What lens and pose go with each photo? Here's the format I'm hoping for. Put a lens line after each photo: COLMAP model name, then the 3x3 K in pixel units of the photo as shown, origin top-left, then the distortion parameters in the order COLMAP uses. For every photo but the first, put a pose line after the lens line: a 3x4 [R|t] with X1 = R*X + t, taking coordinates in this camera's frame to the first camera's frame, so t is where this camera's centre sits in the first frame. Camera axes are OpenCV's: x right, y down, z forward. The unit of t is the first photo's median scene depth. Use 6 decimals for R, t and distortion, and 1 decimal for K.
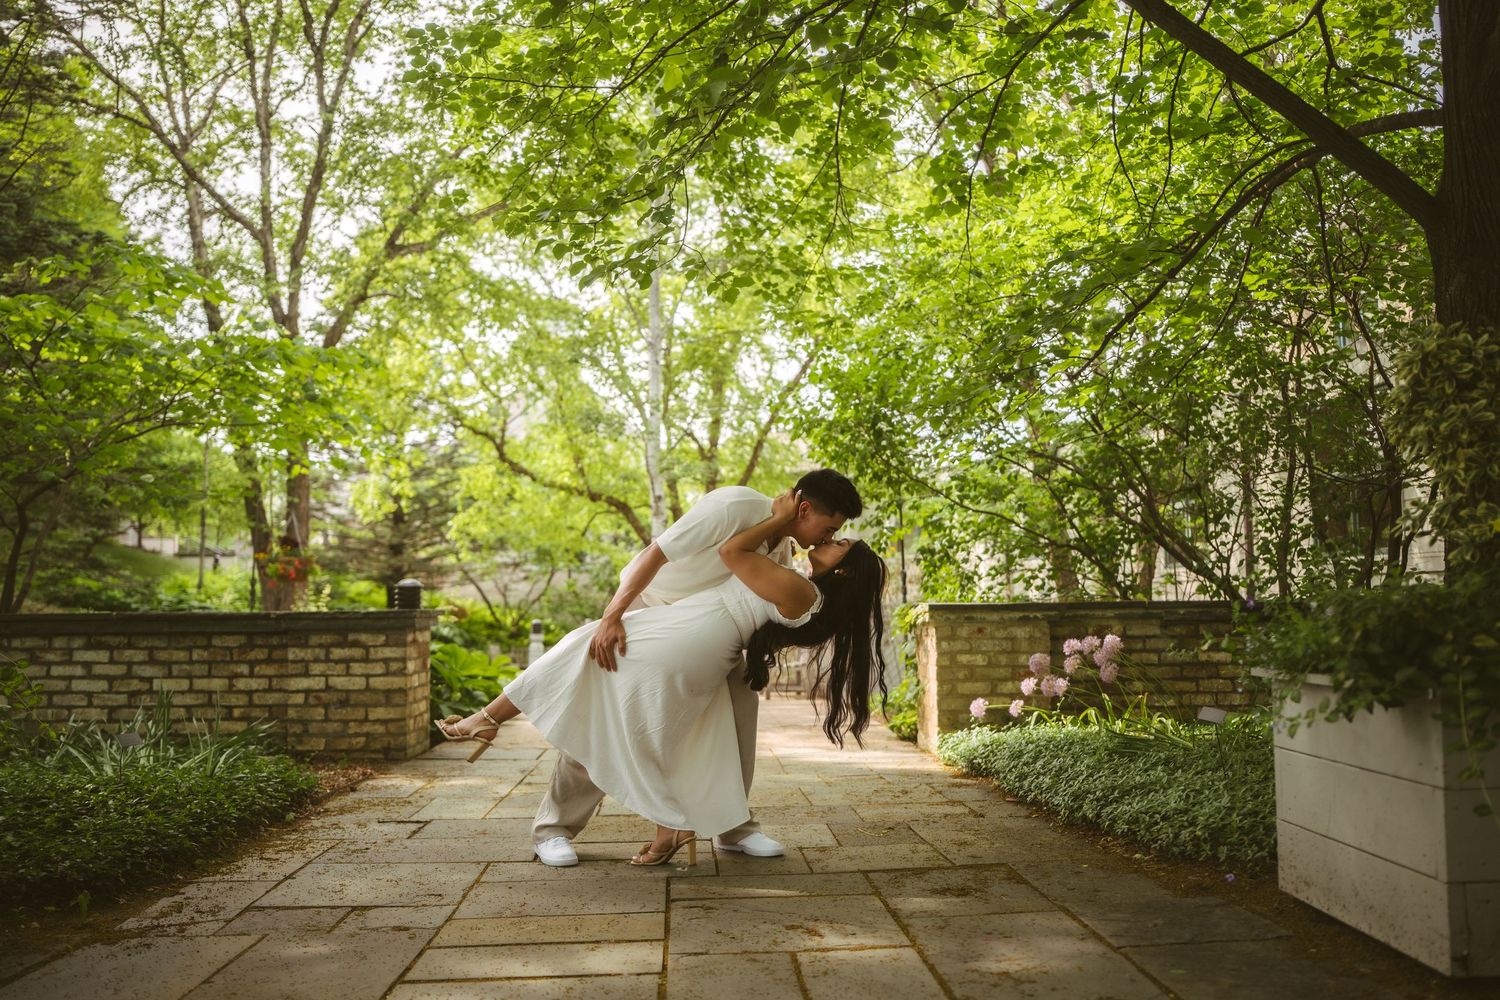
lens RADIAL K [[1246.7, 0, 750.0], [0, 1246.7, 500.0], [0, 0, 1]] dist [-0.034153, -0.006496]
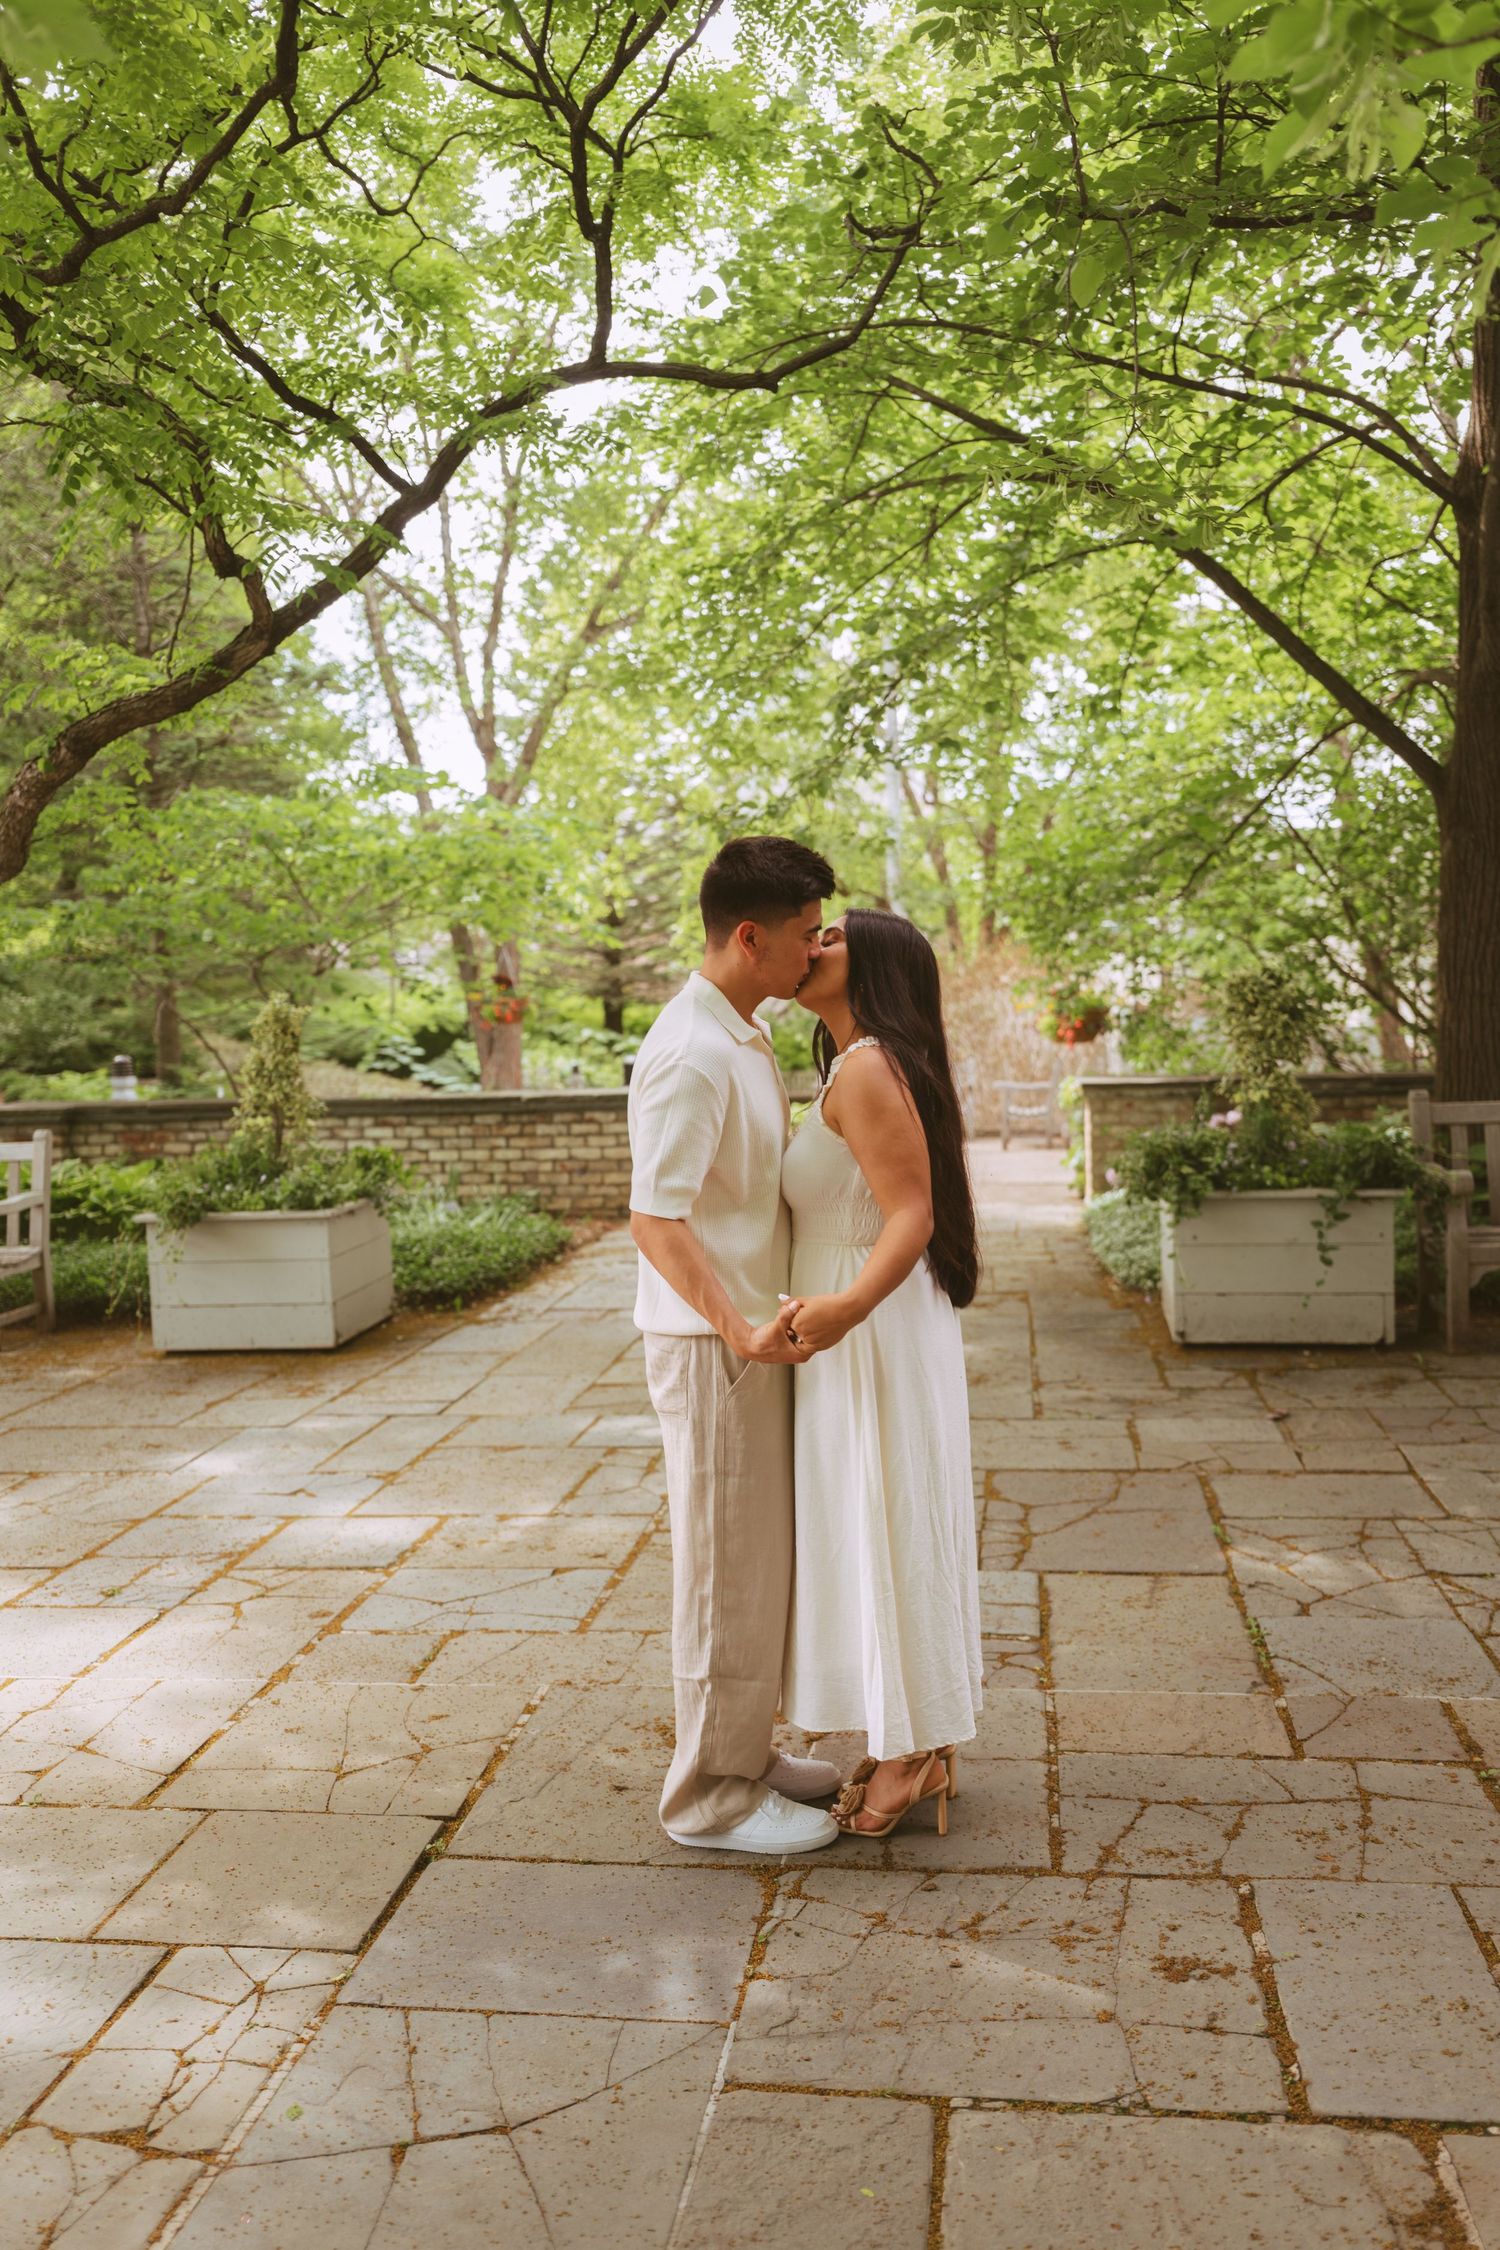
lens RADIAL K [[1768.8, 0, 750.0], [0, 1768.8, 1125.0], [0, 0, 1]] dist [-0.000790, -0.000605]
pose [[0.980059, -0.006637, -0.198594, 0.165809], [0.038181, 0.987108, 0.155433, -0.136071], [0.195002, -0.159916, 0.967678, -0.602897]]
